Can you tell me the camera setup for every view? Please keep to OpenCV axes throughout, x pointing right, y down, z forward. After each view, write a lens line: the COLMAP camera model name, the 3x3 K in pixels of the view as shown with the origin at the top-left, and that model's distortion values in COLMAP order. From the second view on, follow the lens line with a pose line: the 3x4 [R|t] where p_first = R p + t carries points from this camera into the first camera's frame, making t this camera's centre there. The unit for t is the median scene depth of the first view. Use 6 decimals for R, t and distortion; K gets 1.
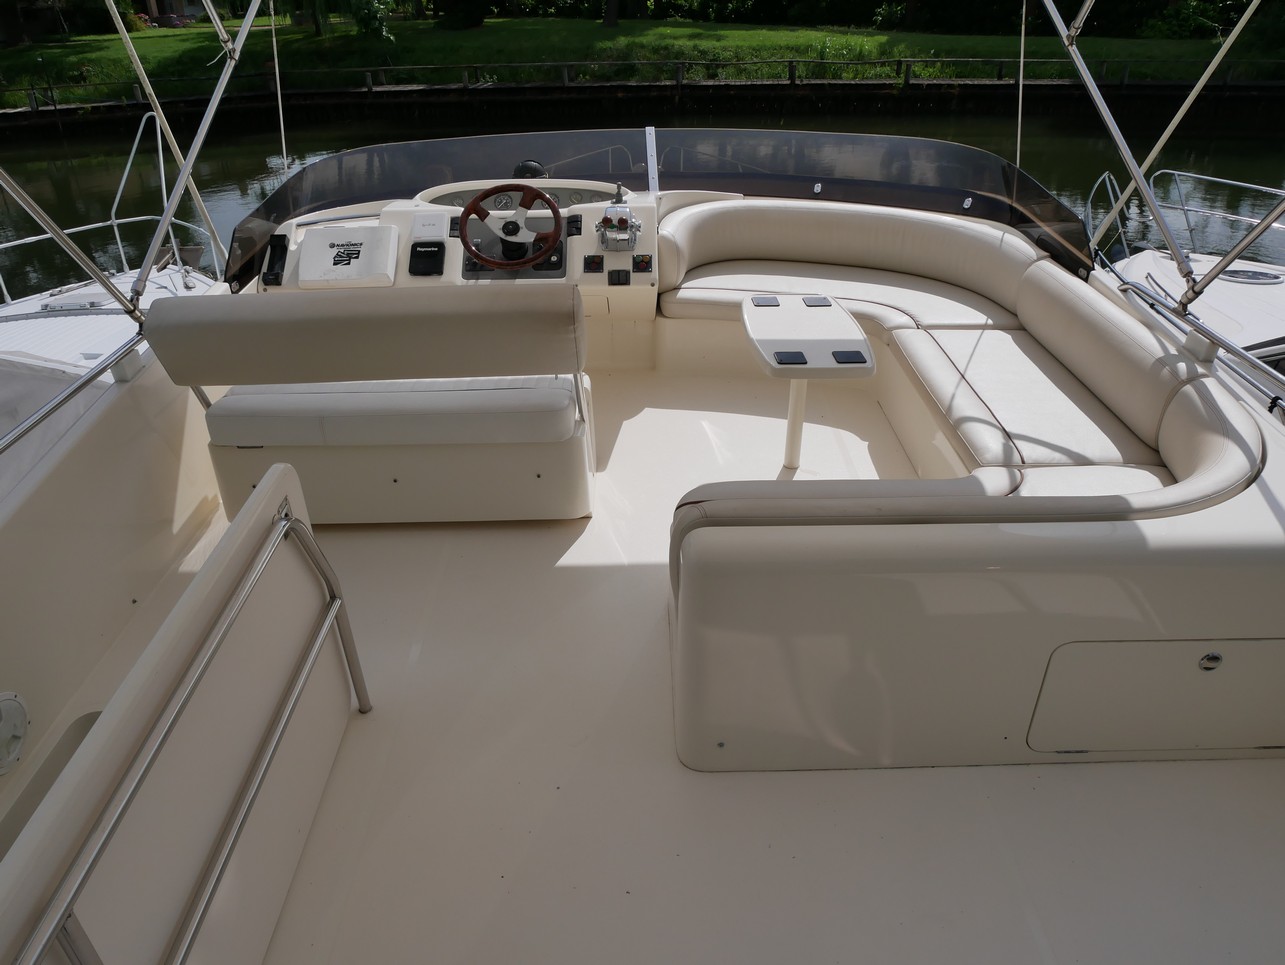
lens RADIAL K [[925.1, 0, 641.9], [0, 925.1, 478.7], [0, 0, 1]] dist [-0.075434, 0.030885]
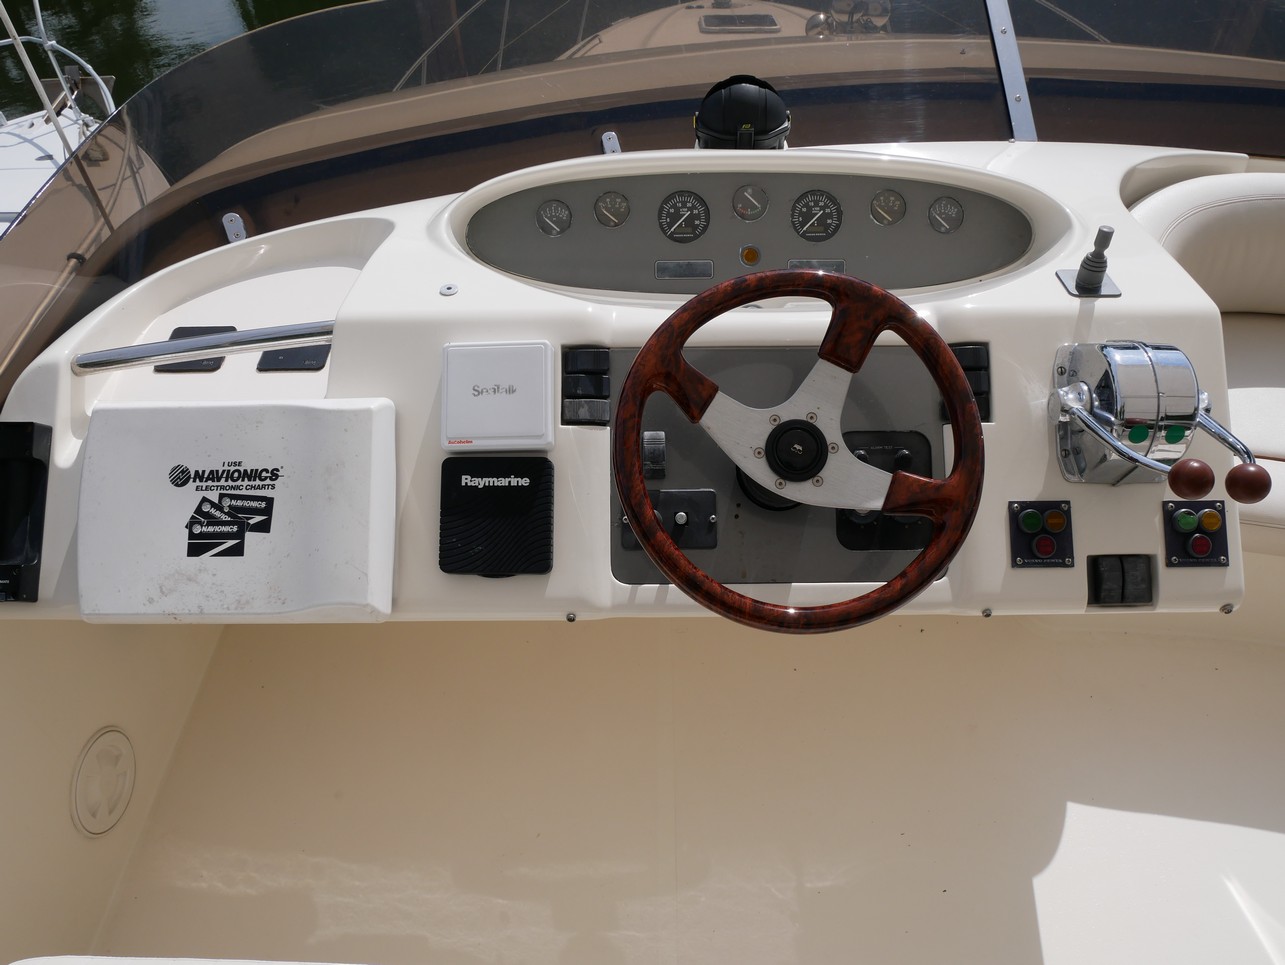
lens RADIAL K [[925.1, 0, 639.6], [0, 925.1, 478.0], [0, 0, 1]] dist [-0.075434, 0.030885]
pose [[0.999979, -0.006211, -0.001690, -0.186666], [0.006432, 0.974225, 0.225485, -0.321557], [0.000246, -0.225491, 0.974245, 0.707221]]
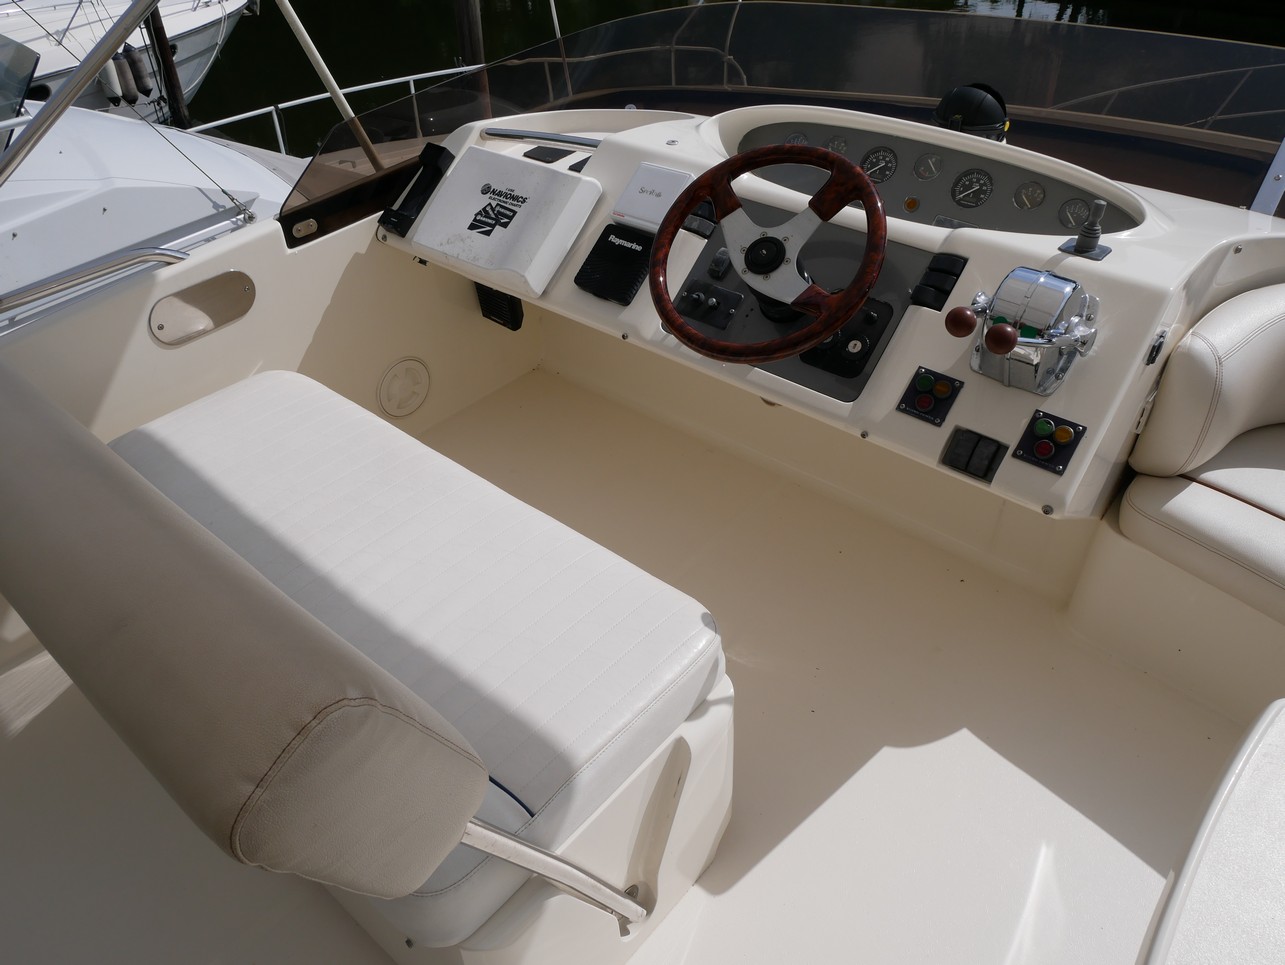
lens RADIAL K [[925.1, 0, 648.6], [0, 925.1, 471.0], [0, 0, 1]] dist [-0.075434, 0.030885]
pose [[0.771021, 0.387797, -0.505114, 0.065941], [-0.322645, 0.921740, 0.215164, -0.249555], [0.549024, -0.002923, 0.835801, 0.606269]]
